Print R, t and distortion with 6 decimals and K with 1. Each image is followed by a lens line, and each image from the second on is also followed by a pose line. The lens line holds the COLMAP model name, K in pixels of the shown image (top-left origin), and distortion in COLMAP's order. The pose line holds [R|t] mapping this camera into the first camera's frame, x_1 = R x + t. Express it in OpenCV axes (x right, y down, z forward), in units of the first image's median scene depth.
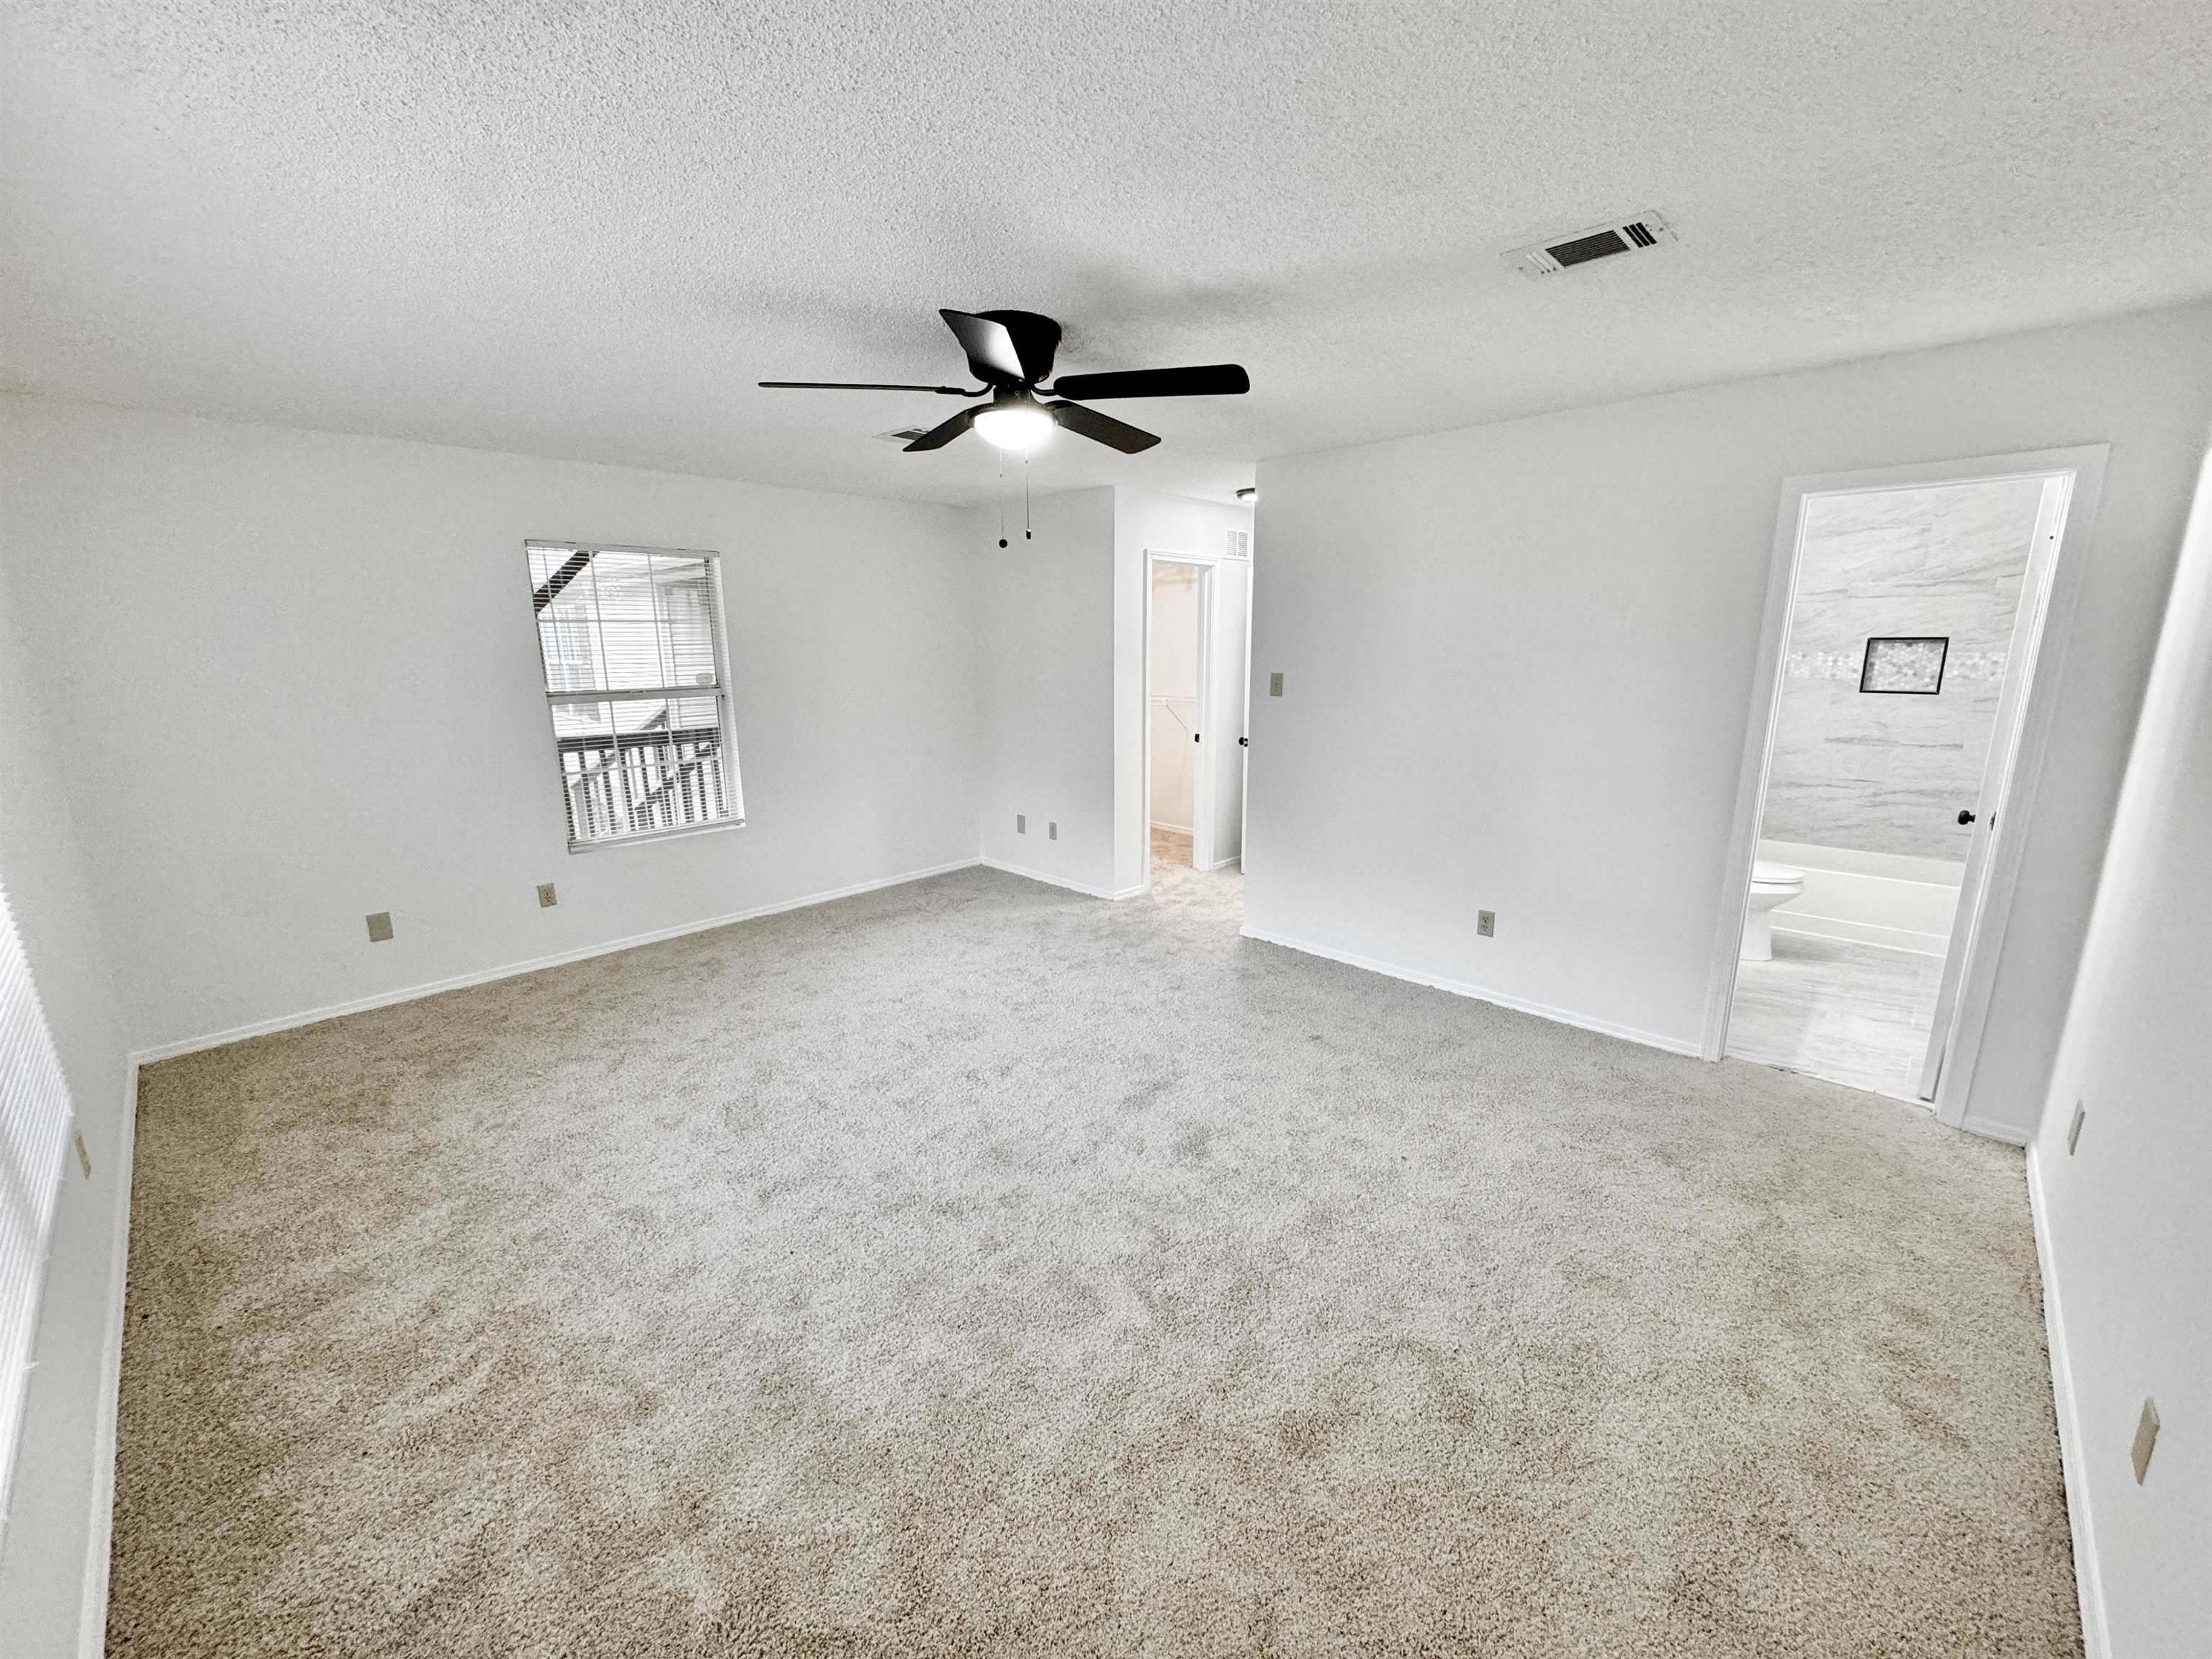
lens RADIAL K [[884.9, 0, 1109.9], [0, 884.9, 830.1], [0, 0, 1]] dist [-0.003101, 0.000222]
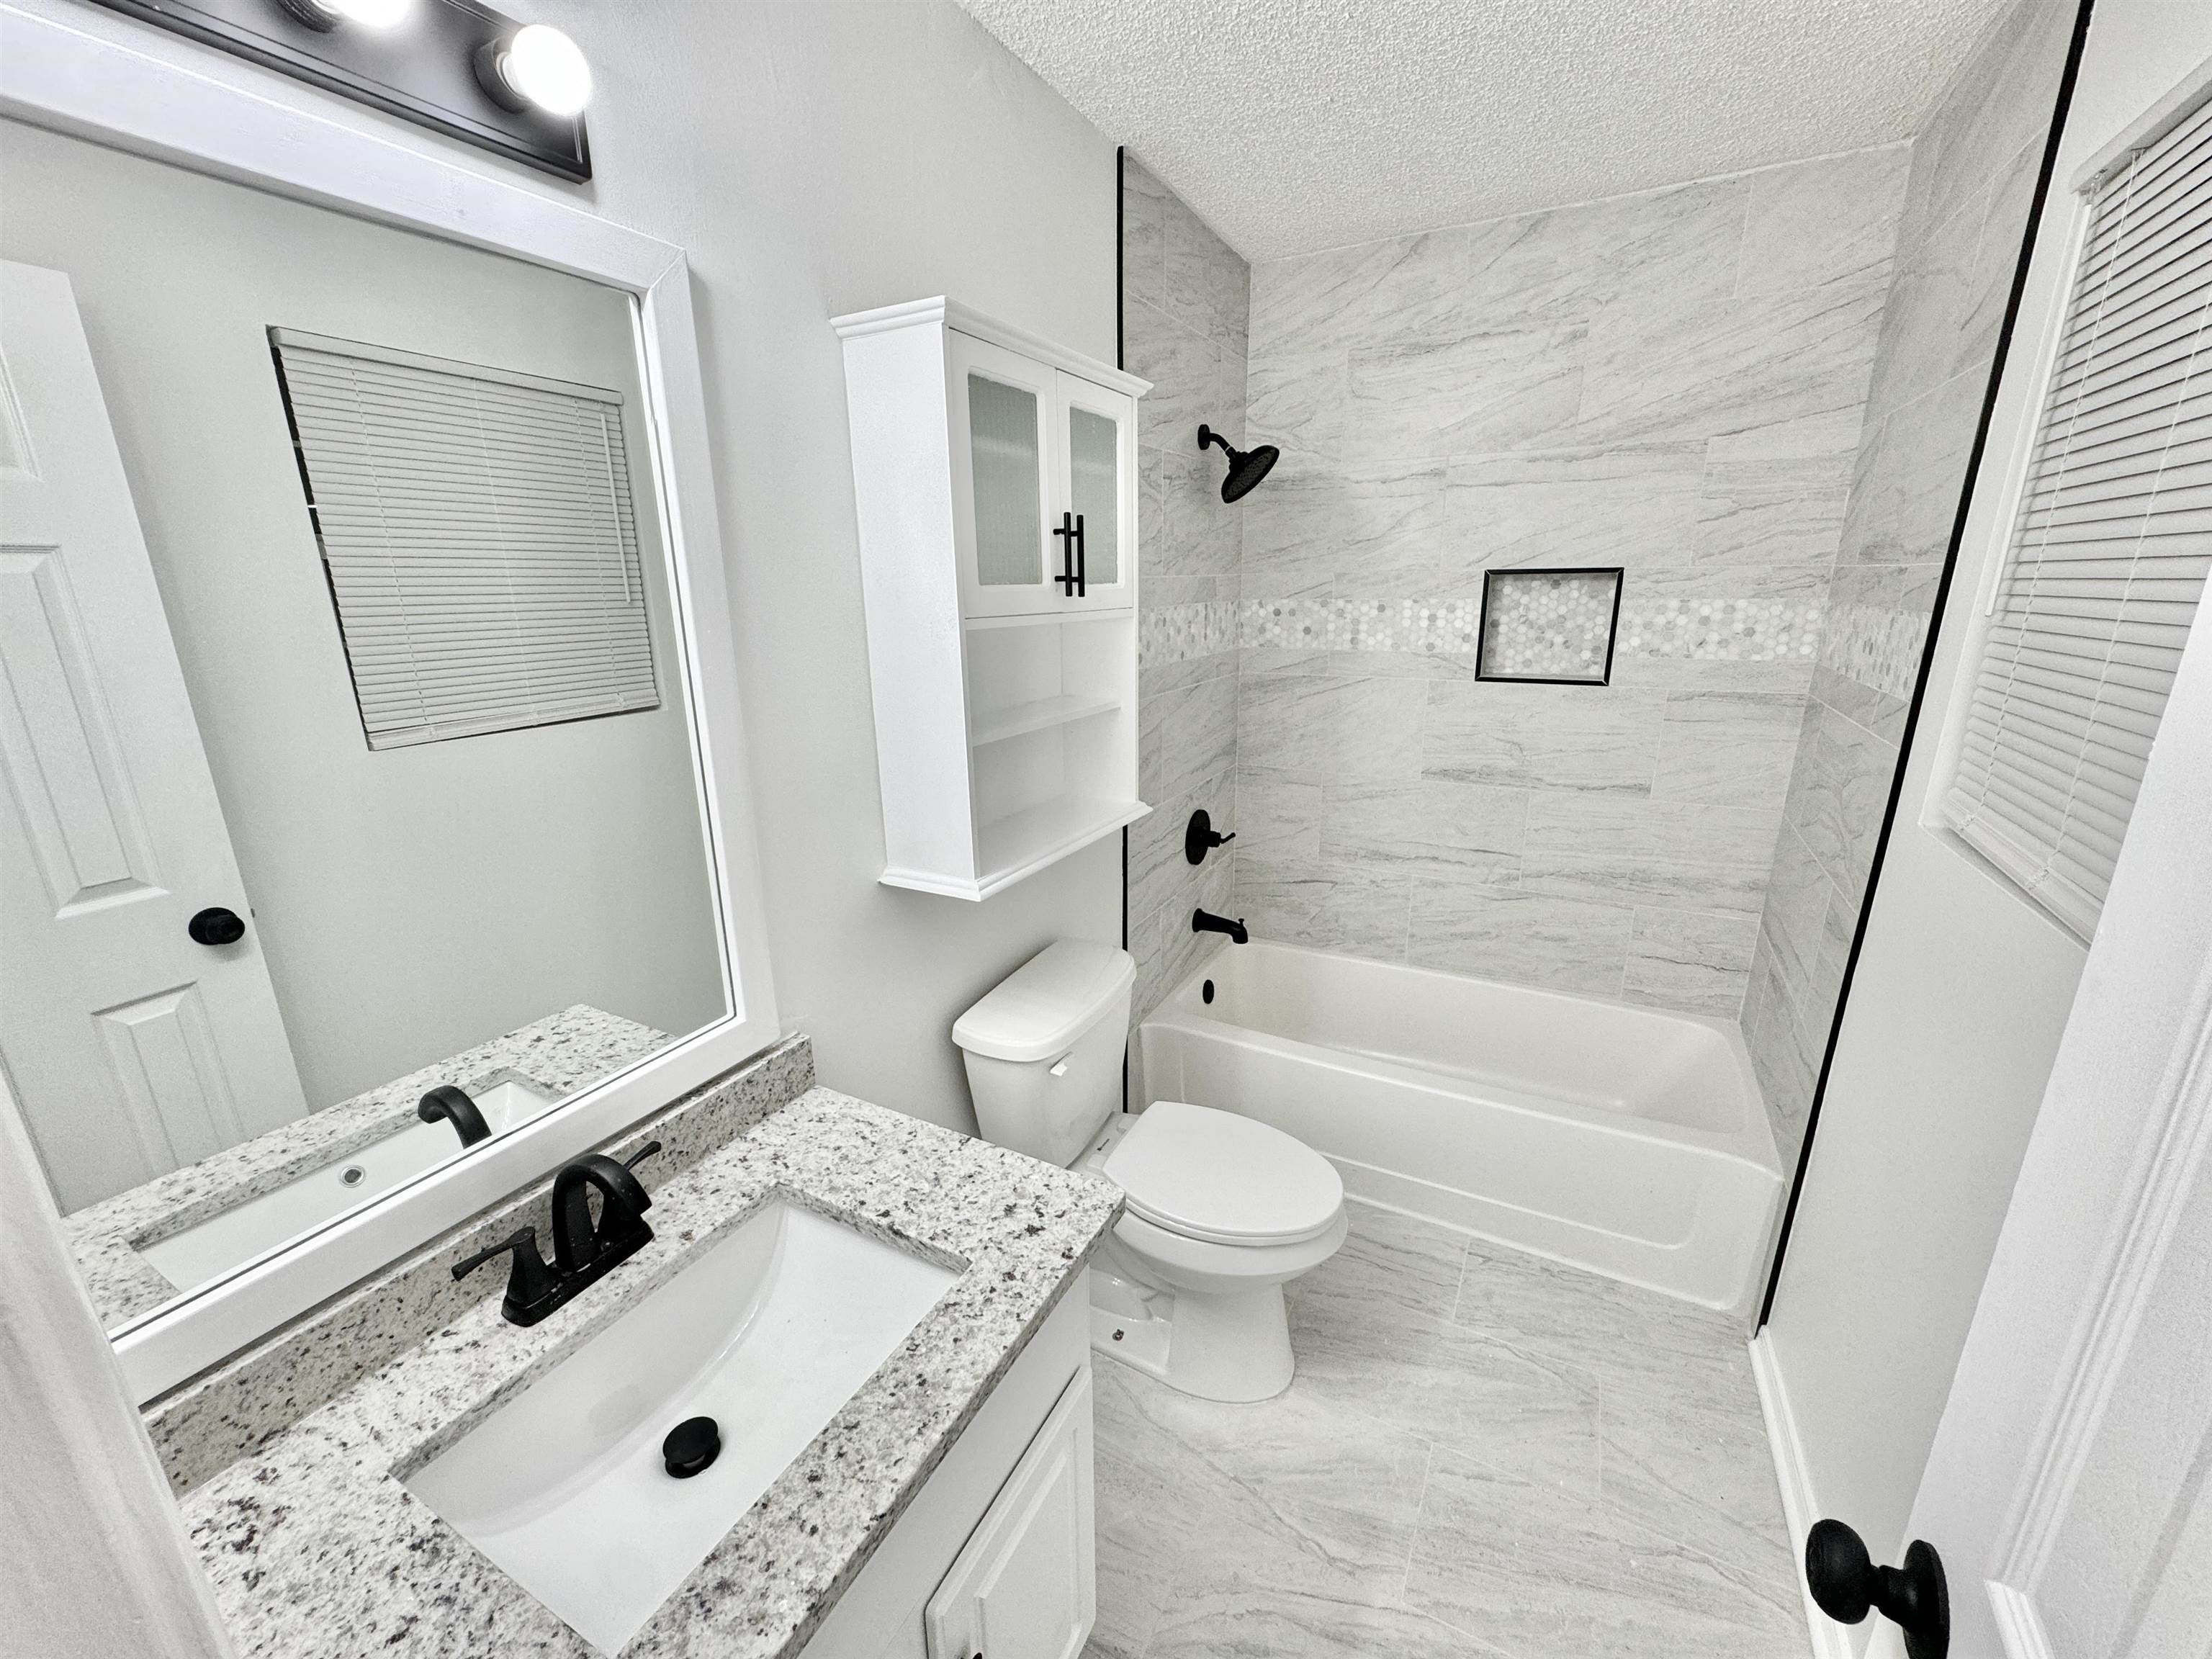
lens RADIAL K [[884.9, 0, 1106.8], [0, 884.9, 830.6], [0, 0, 1]] dist [-0.003101, 0.000222]
pose [[0.965566, -0.077802, 0.248254, 0.524775], [0.062244, 0.995608, 0.069925, -0.121621], [-0.252604, -0.052065, 0.966168, 0.572802]]
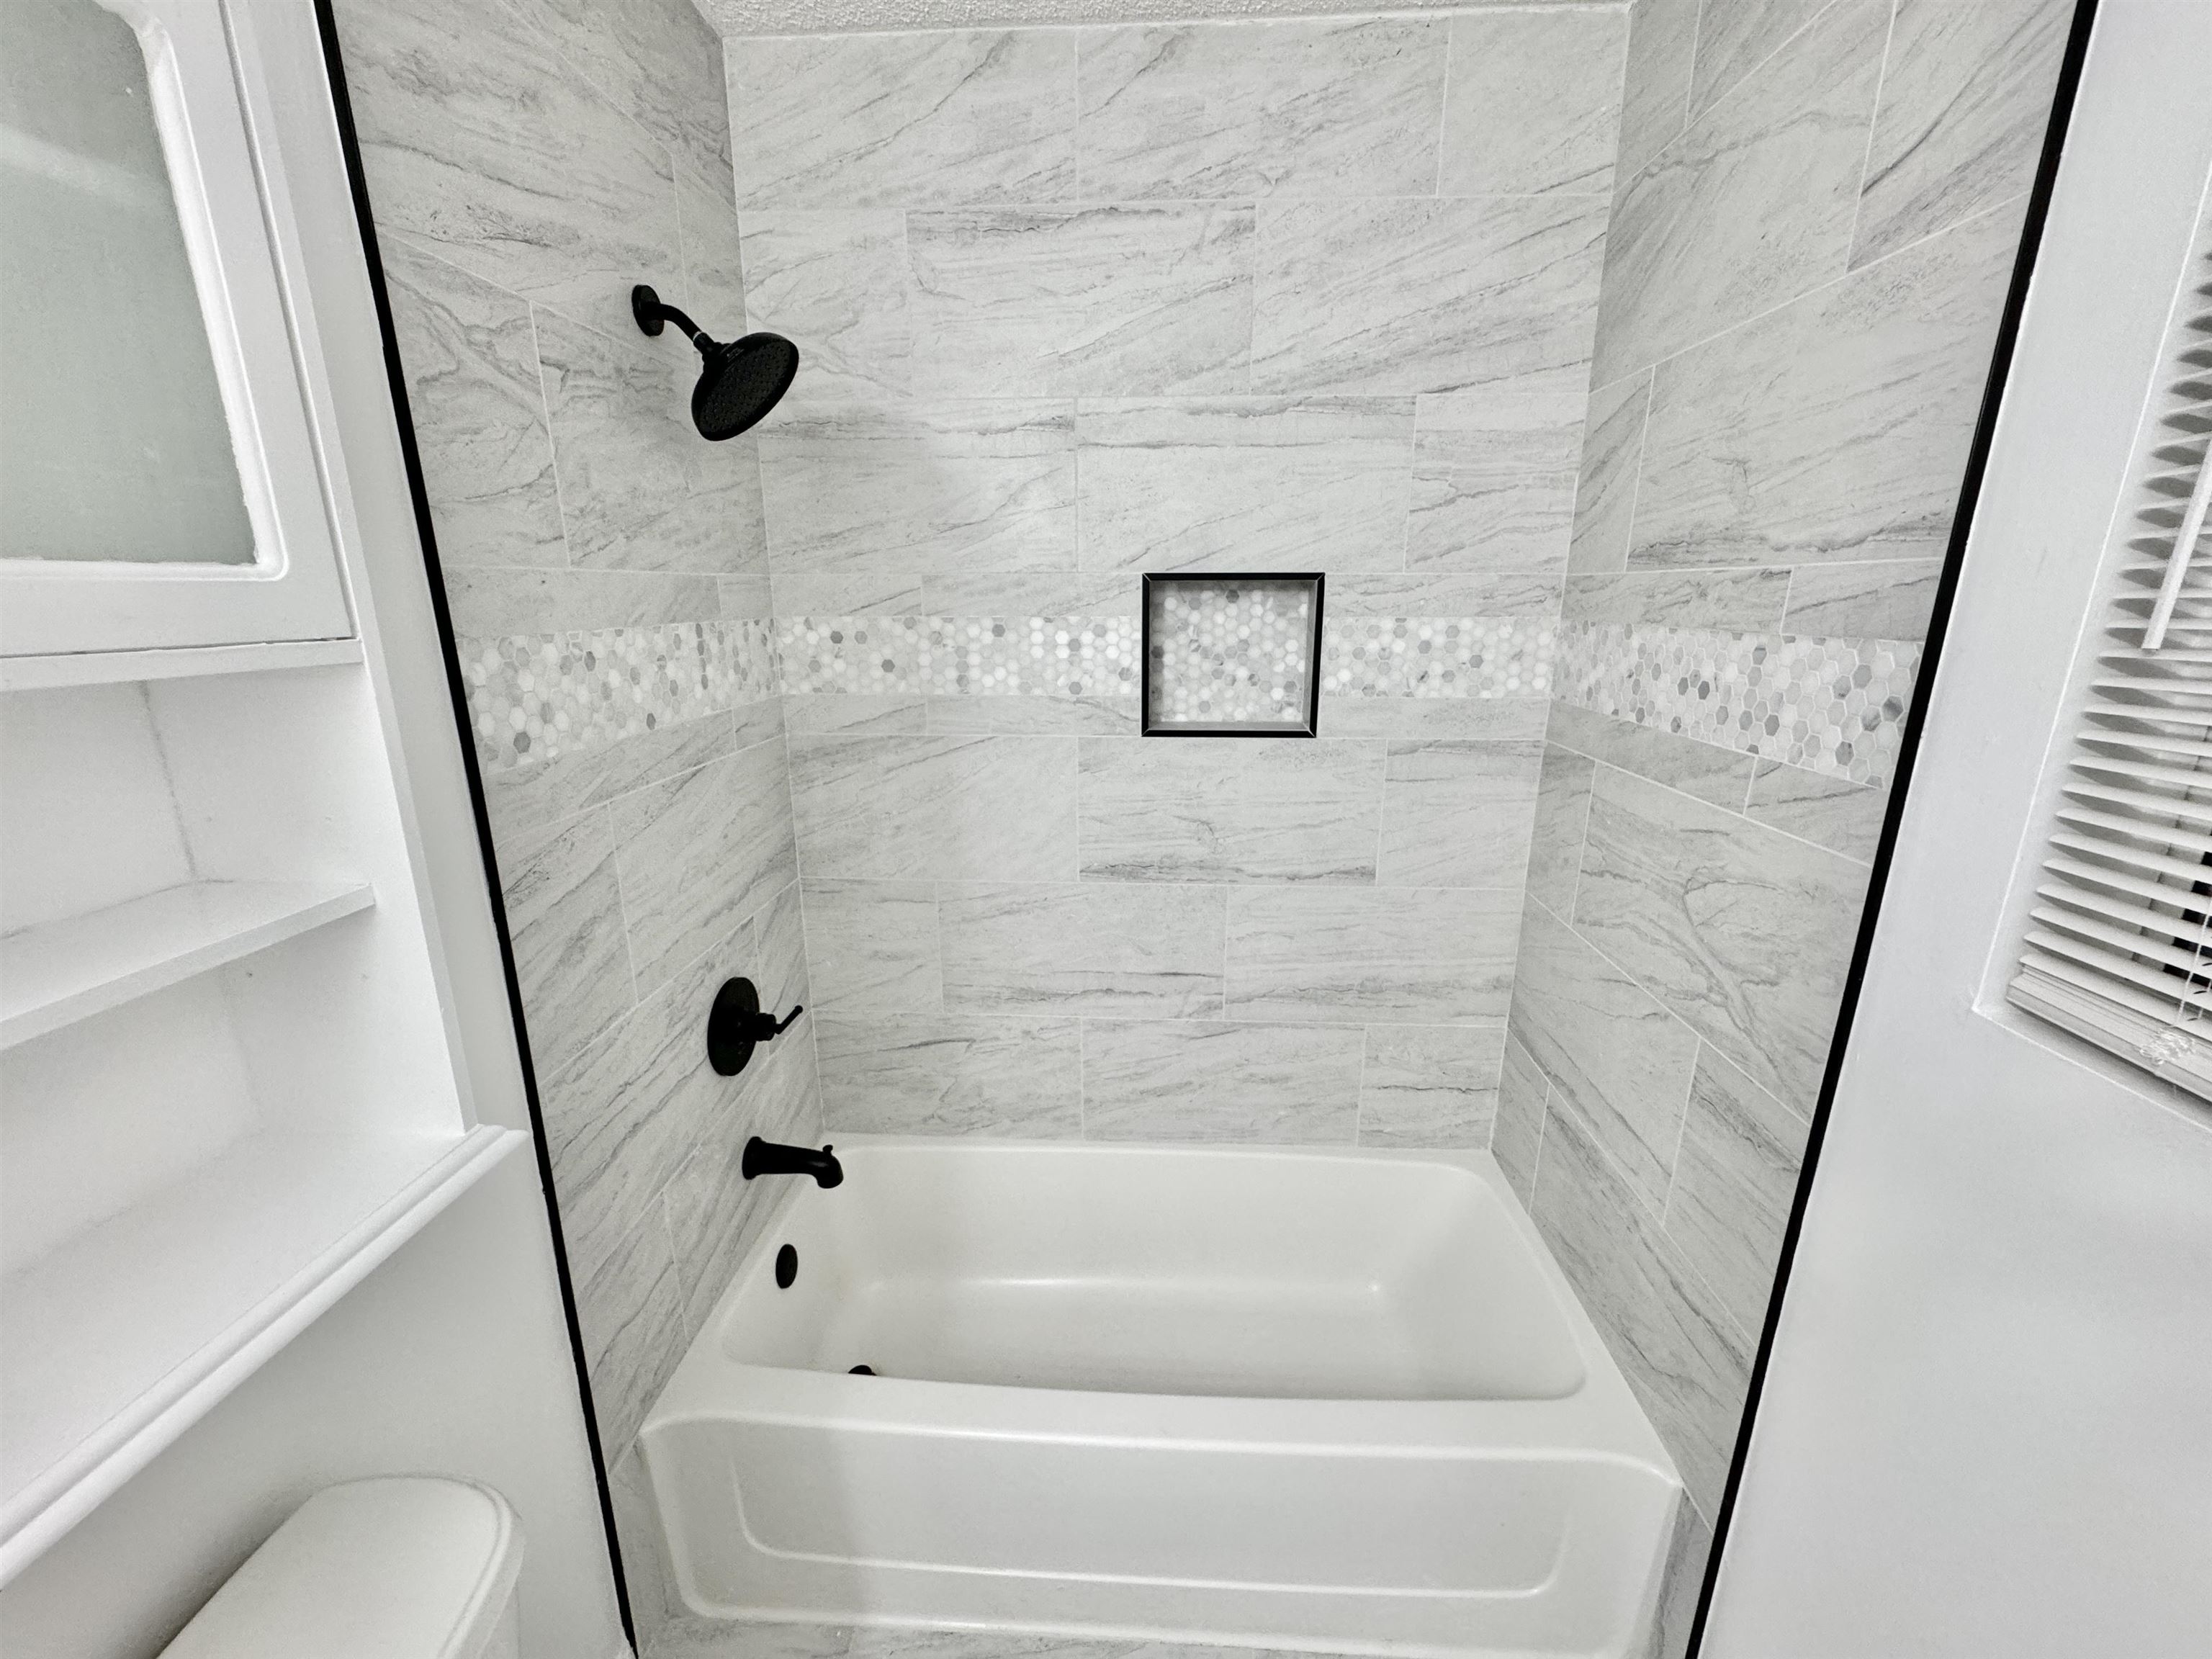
lens RADIAL K [[884.9, 0, 1110.0], [0, 884.9, 827.3], [0, 0, 1]] dist [-0.003101, 0.000222]
pose [[0.763869, -0.159125, 0.625447, 0.630637], [0.131510, 0.987172, 0.090539, -0.156604], [-0.631830, 0.013093, 0.774996, 0.756092]]
